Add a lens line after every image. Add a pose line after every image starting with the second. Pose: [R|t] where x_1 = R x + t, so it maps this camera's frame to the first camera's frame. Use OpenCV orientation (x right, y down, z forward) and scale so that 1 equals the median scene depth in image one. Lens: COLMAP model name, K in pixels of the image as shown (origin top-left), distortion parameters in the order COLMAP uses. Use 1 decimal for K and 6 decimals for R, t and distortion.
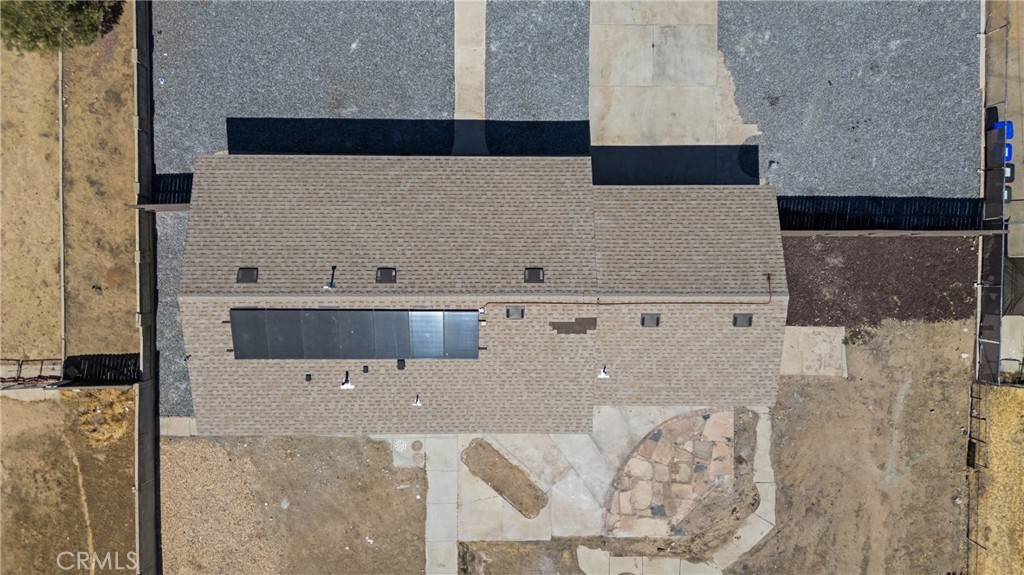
lens RADIAL K [[771.7, 0, 512.0], [0, 771.7, 287.5], [0, 0, 1]] dist [0.080749, -0.094434]
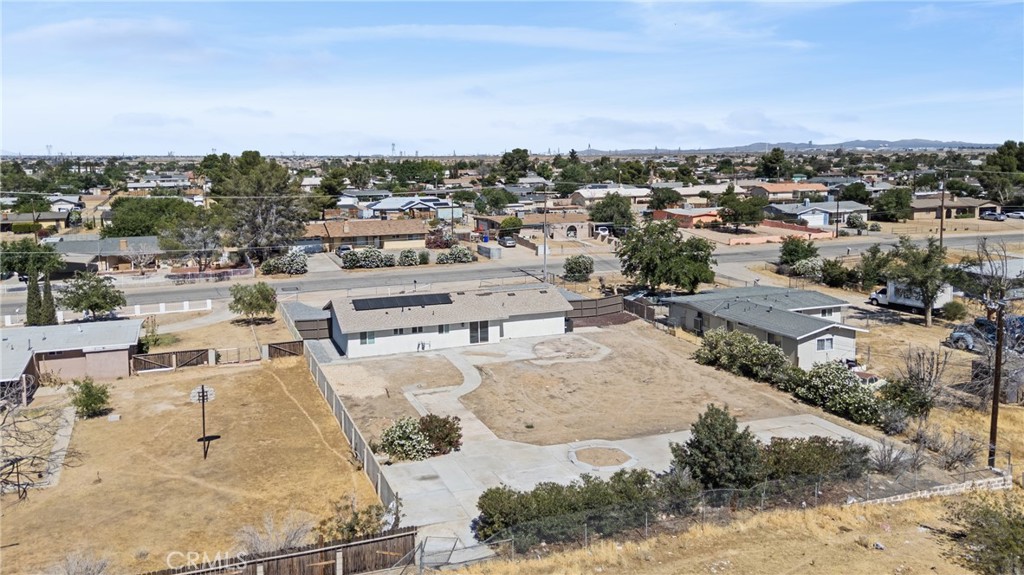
lens RADIAL K [[769.8, 0, 463.5], [0, 769.8, 286.3], [0, 0, 1]] dist [0.076845, -0.085558]
pose [[0.947509, -0.074747, 0.310870, -0.679279], [0.318953, 0.153208, -0.935305, 2.108176], [0.022283, 0.985363, 0.169007, 0.478469]]
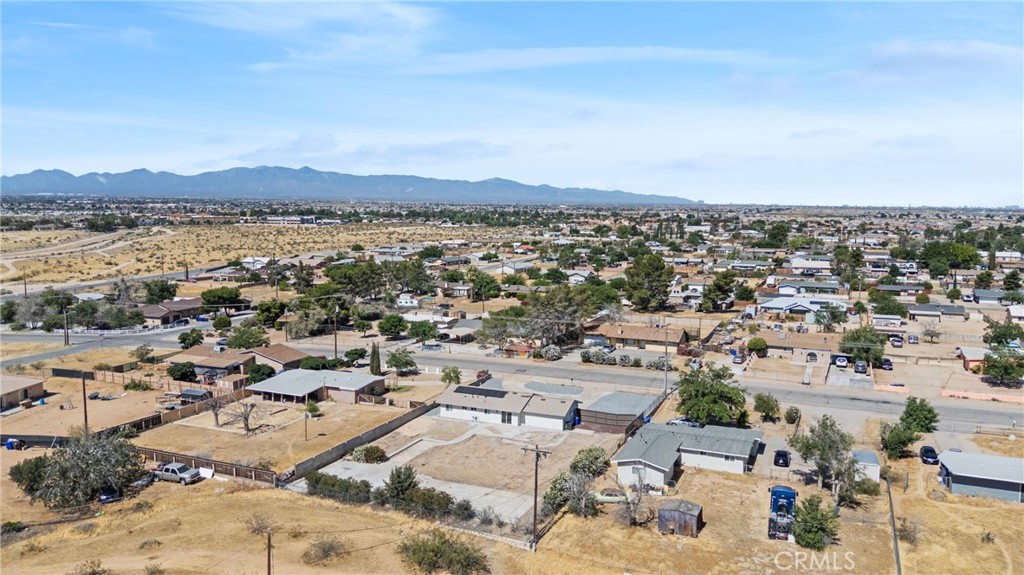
lens RADIAL K [[750.8, 0, 512.0], [0, 750.8, 287.5], [0, 0, 1]] dist [0.078007, -0.086694]
pose [[0.911043, 0.039430, -0.410421, 1.500312], [-0.412298, 0.094954, -0.906087, 3.362188], [0.003245, 0.994700, 0.102764, -0.031673]]
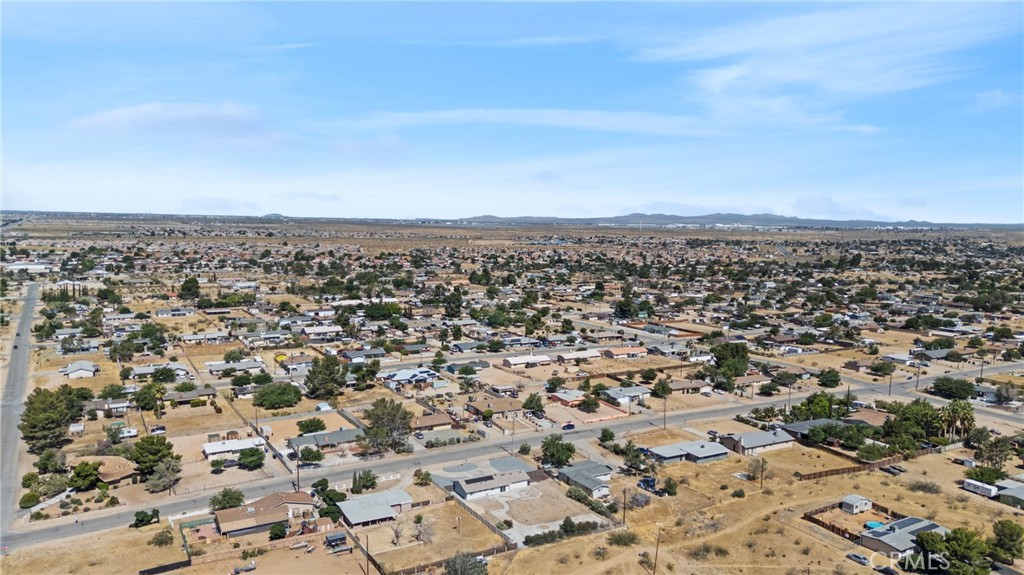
lens RADIAL K [[750.8, 0, 512.0], [0, 750.8, 287.5], [0, 0, 1]] dist [0.078007, -0.086694]
pose [[0.868284, -0.046045, 0.493926, -3.214875], [0.496060, 0.086219, -0.863997, 5.952916], [-0.002804, 0.995212, 0.097704, -1.523075]]
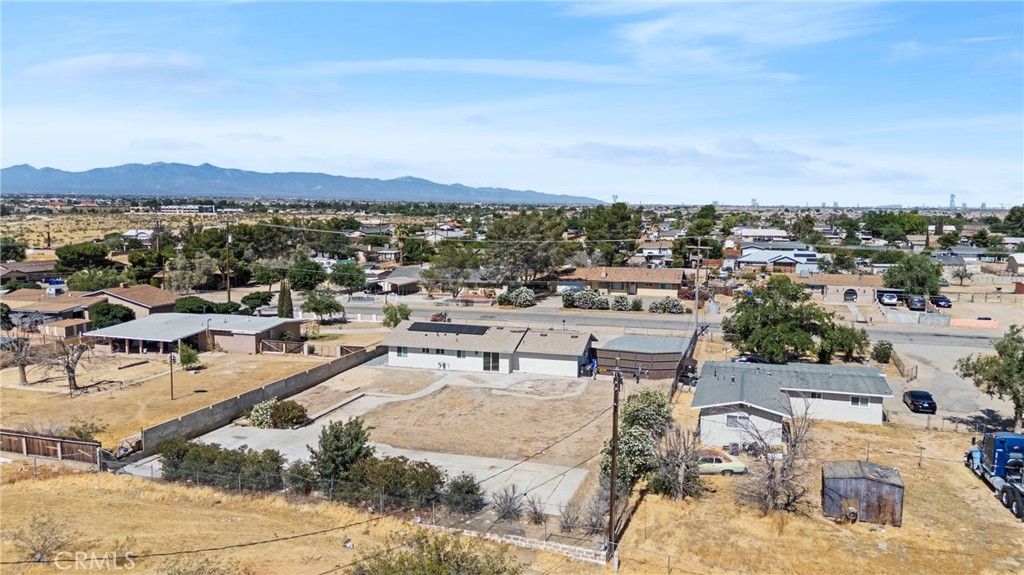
lens RADIAL K [[750.8, 0, 512.0], [0, 750.8, 287.5], [0, 0, 1]] dist [0.078007, -0.086694]
pose [[0.952442, 0.030109, -0.303230, 0.802907], [-0.304718, 0.098877, -0.947296, 2.392647], [0.001461, 0.994644, 0.103349, 0.477304]]
